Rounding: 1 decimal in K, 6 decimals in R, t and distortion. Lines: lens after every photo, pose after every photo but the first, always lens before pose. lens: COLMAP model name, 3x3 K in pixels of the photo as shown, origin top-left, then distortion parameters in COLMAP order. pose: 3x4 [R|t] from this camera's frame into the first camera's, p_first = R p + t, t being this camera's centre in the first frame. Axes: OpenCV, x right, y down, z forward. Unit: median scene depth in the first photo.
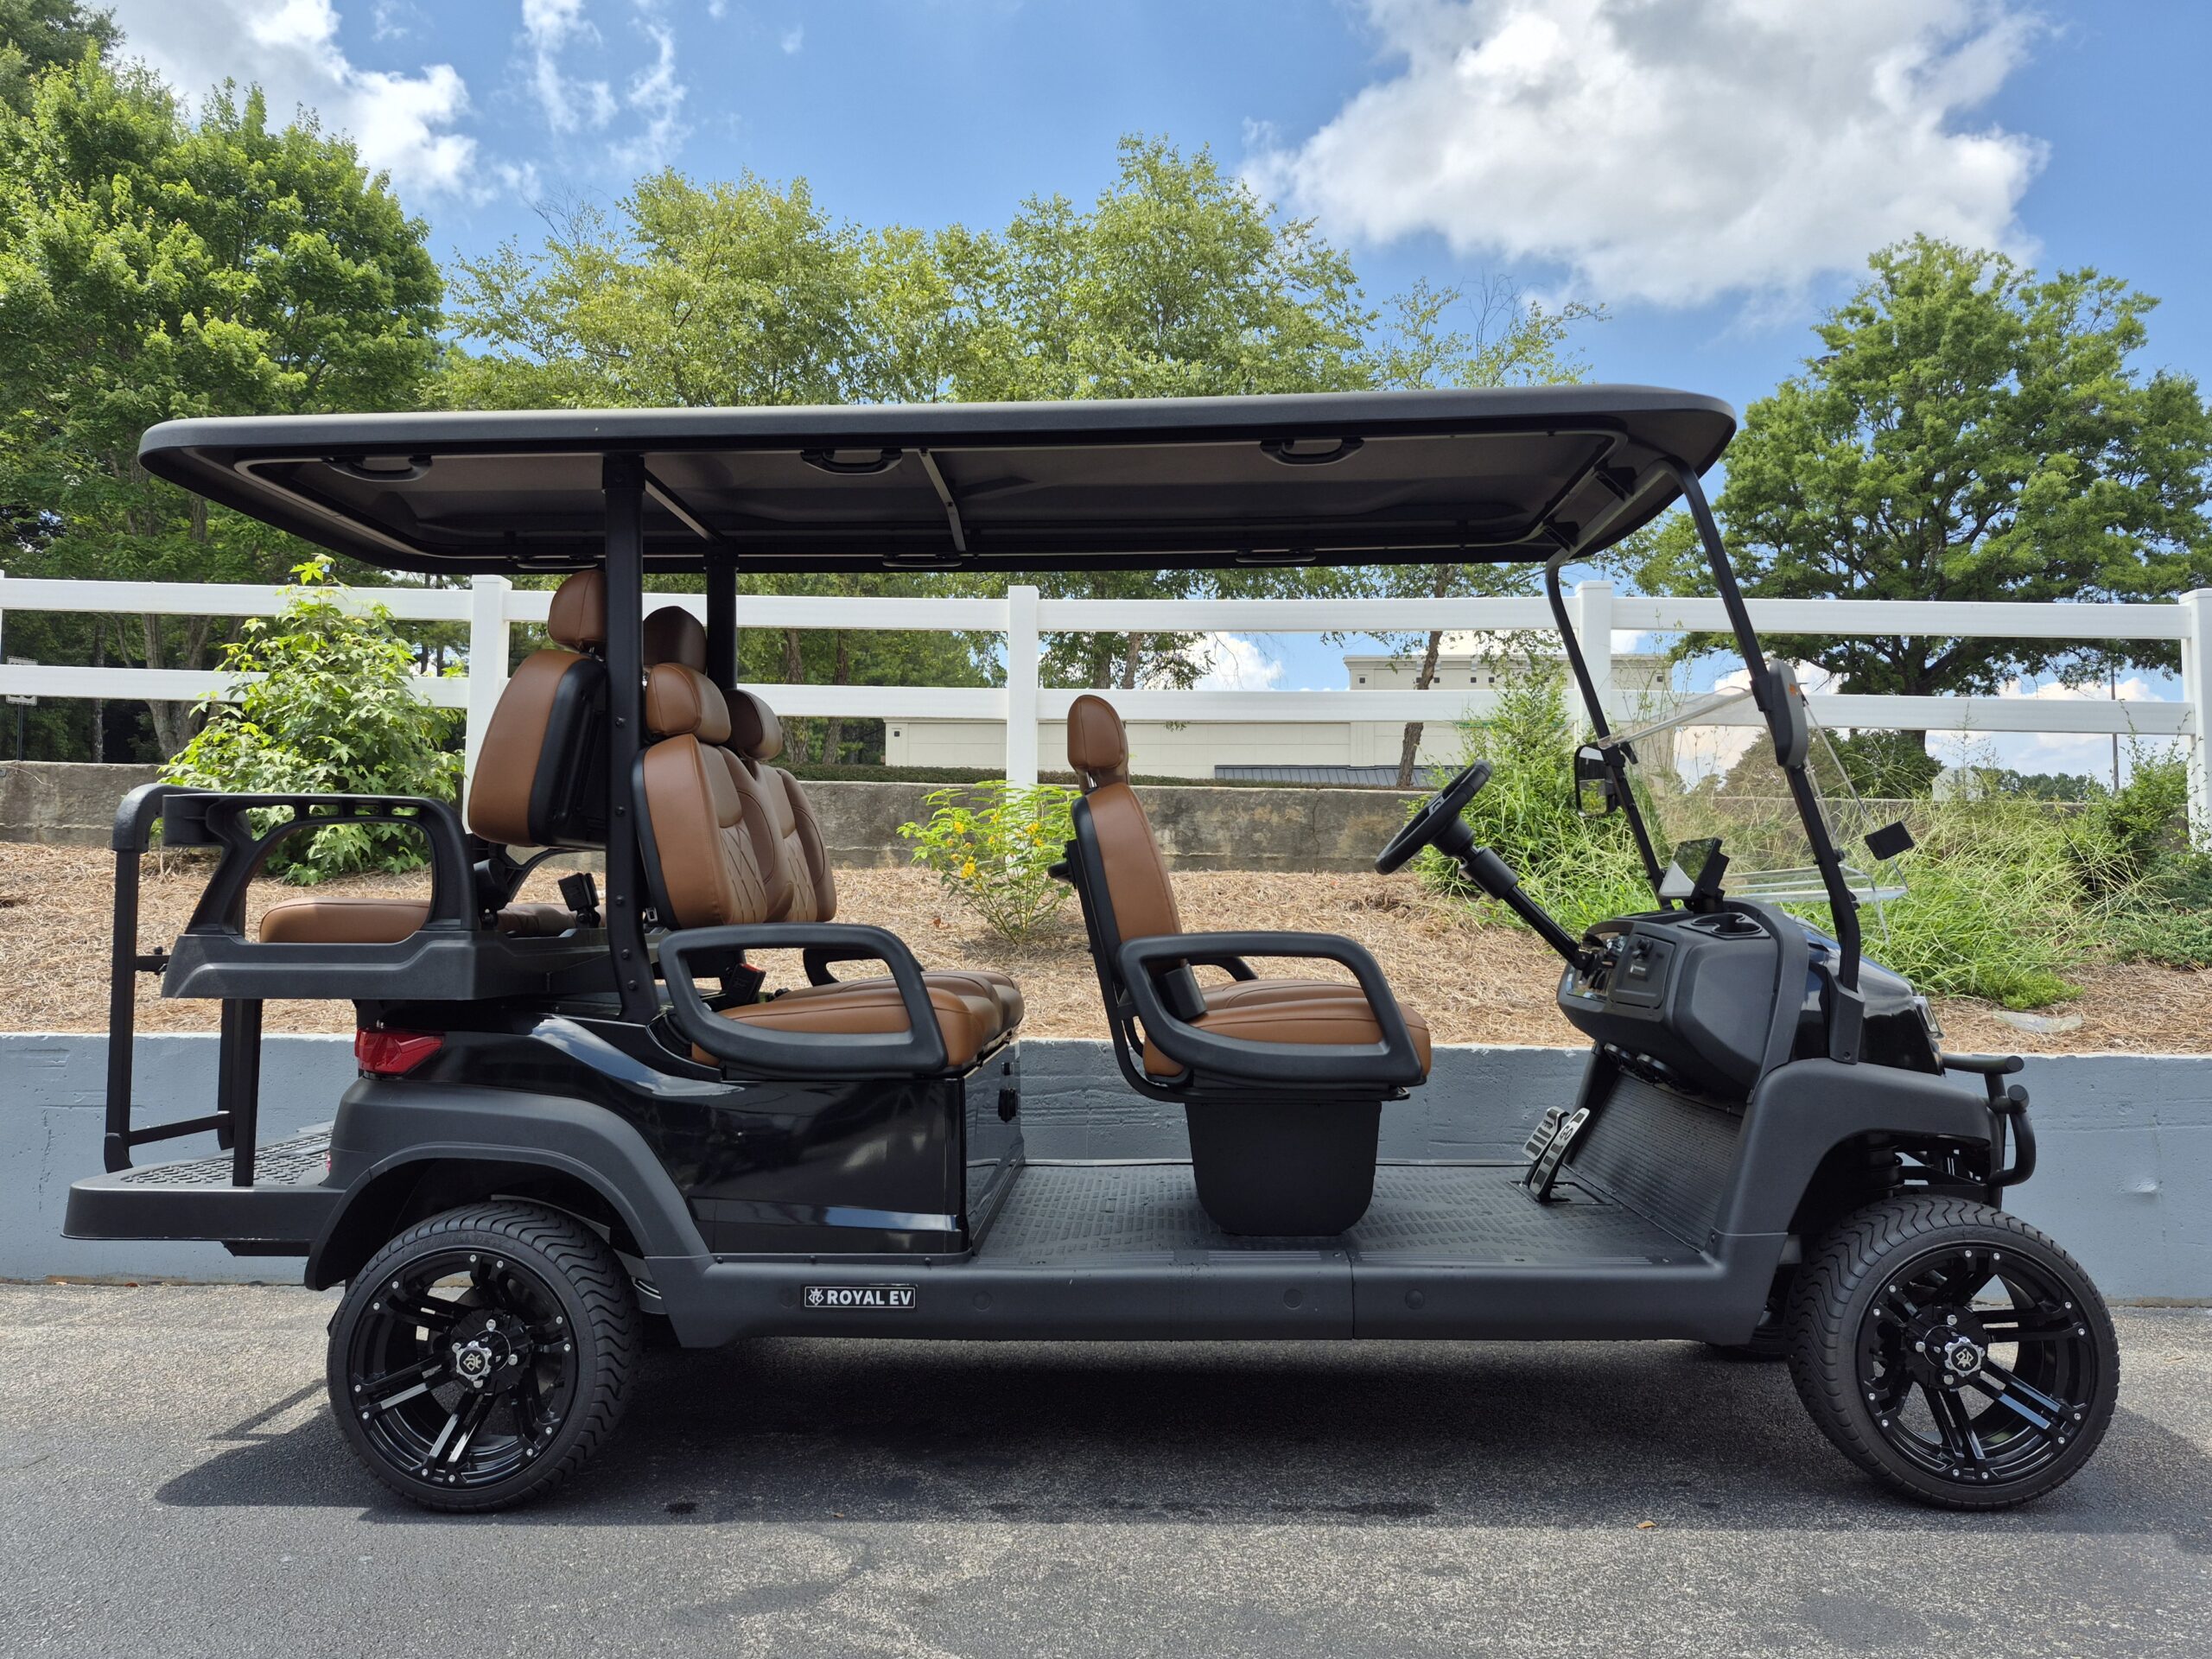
lens RADIAL K [[1530.5, 0, 1106.0], [0, 1530.5, 829.5], [0, 0, 1]] dist [0.055355, -0.062435]
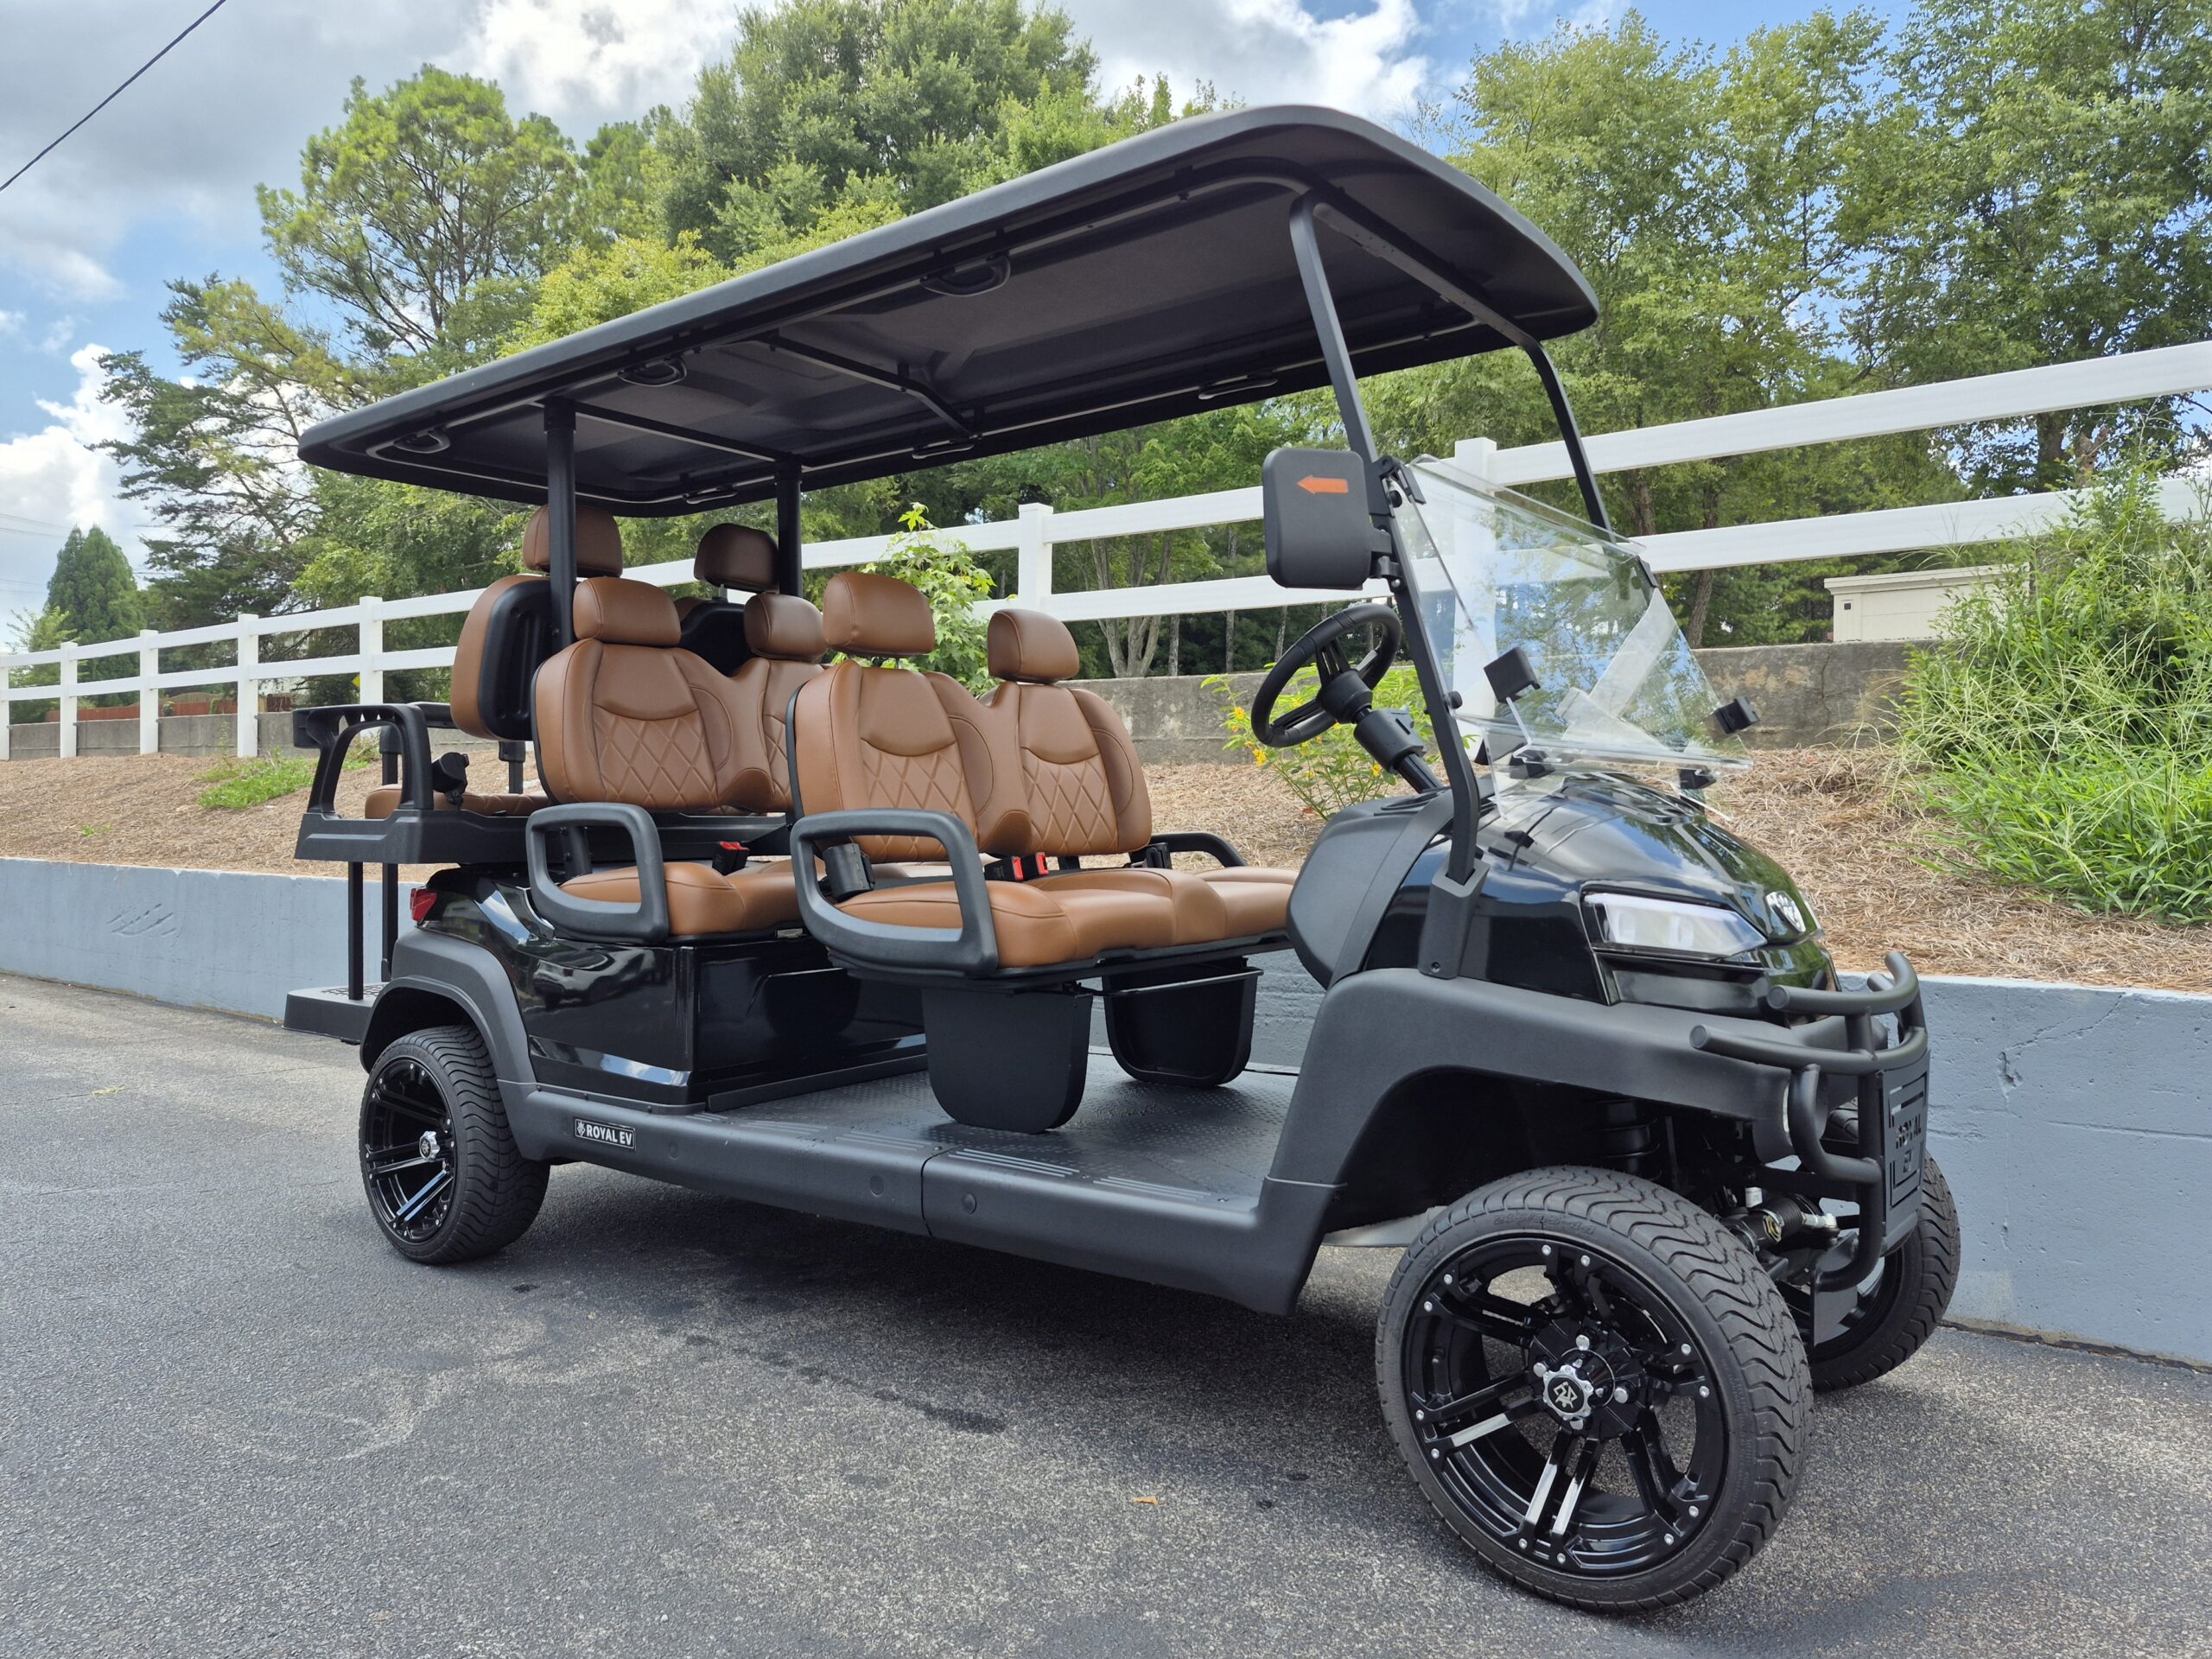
lens RADIAL K [[1528.6, 0, 1122.8], [0, 1528.6, 834.1], [0, 0, 1]] dist [0.056268, -0.055444]
pose [[0.813594, 0.004332, -0.581417, 0.341587], [0.036455, 0.997625, 0.058446, 0.014235], [0.580290, -0.068747, 0.811504, 0.136403]]
